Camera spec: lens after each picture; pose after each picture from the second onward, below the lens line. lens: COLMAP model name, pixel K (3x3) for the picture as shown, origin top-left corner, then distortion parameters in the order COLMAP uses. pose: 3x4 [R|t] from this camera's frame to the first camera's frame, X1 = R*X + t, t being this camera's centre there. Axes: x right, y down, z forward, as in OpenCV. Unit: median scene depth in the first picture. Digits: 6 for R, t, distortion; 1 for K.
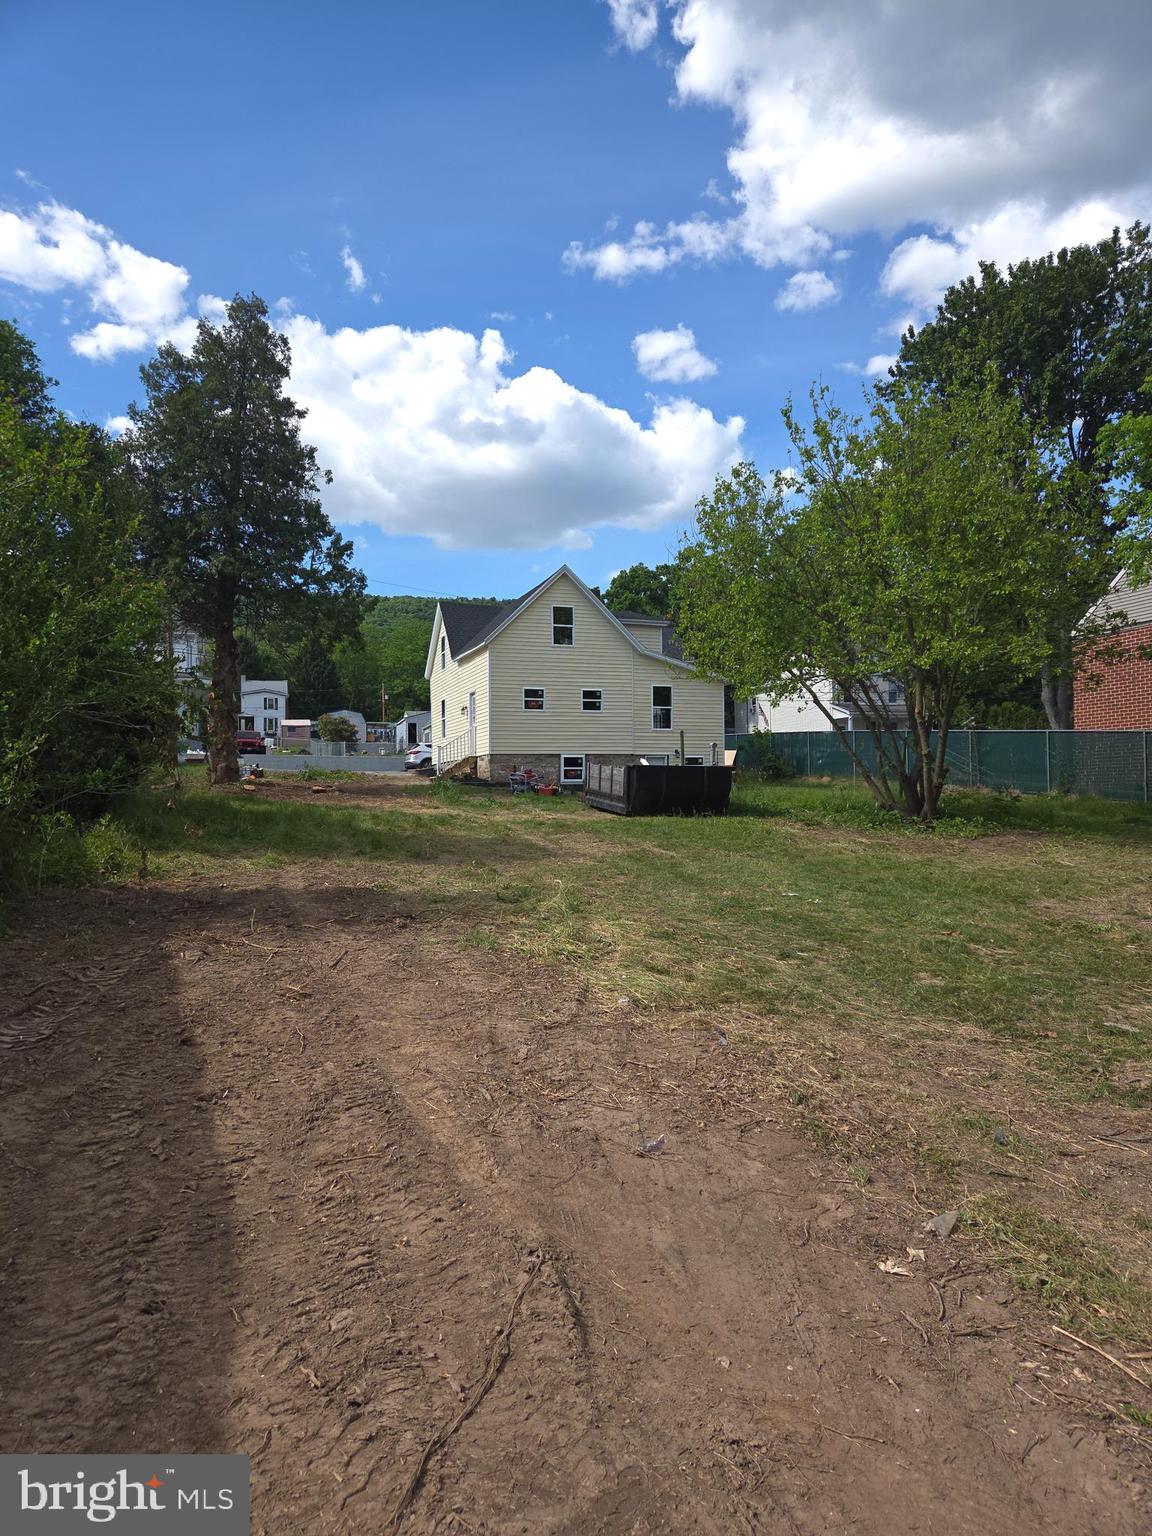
lens RADIAL K [[1048.1, 0, 584.1], [0, 1048.1, 761.1], [0, 0, 1]] dist [0.084793, 0.000115]
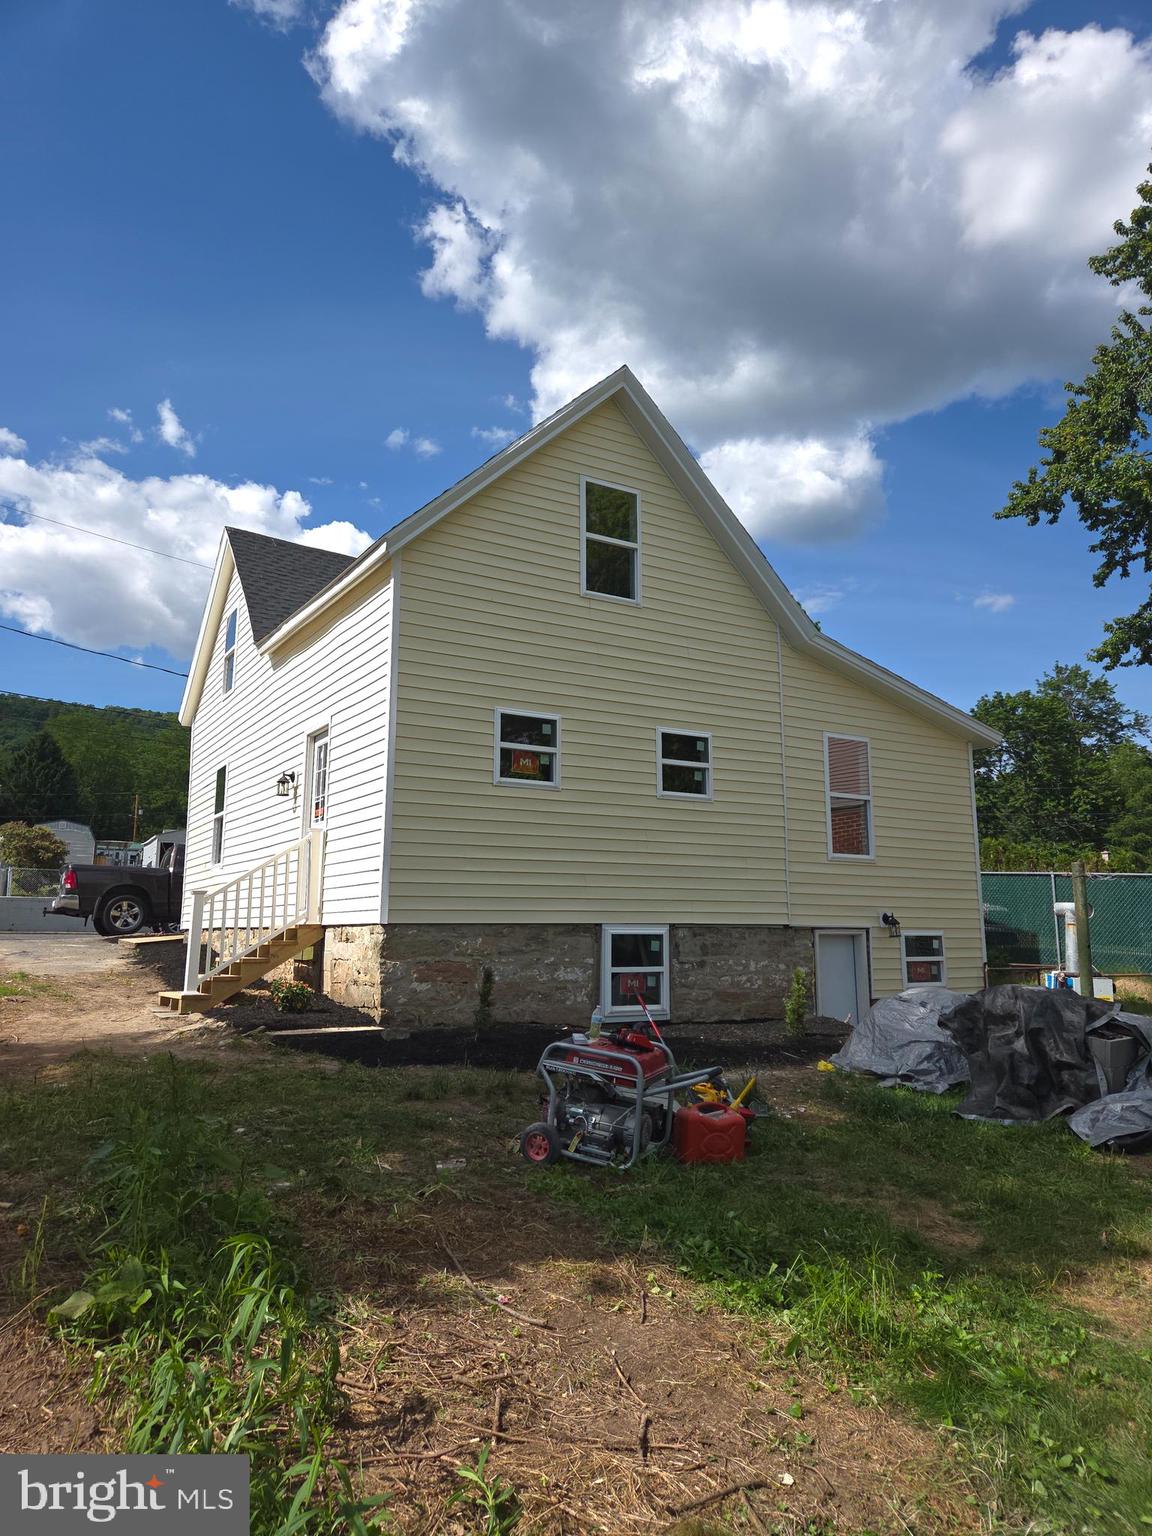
lens RADIAL K [[1048.1, 0, 584.1], [0, 1048.1, 761.1], [0, 0, 1]] dist [0.084793, 0.000115]
pose [[0.979368, 0.044160, 0.197201, -0.091451], [-0.019238, 0.991774, -0.126549, -0.015133], [-0.201167, 0.120144, 0.972161, 0.676256]]
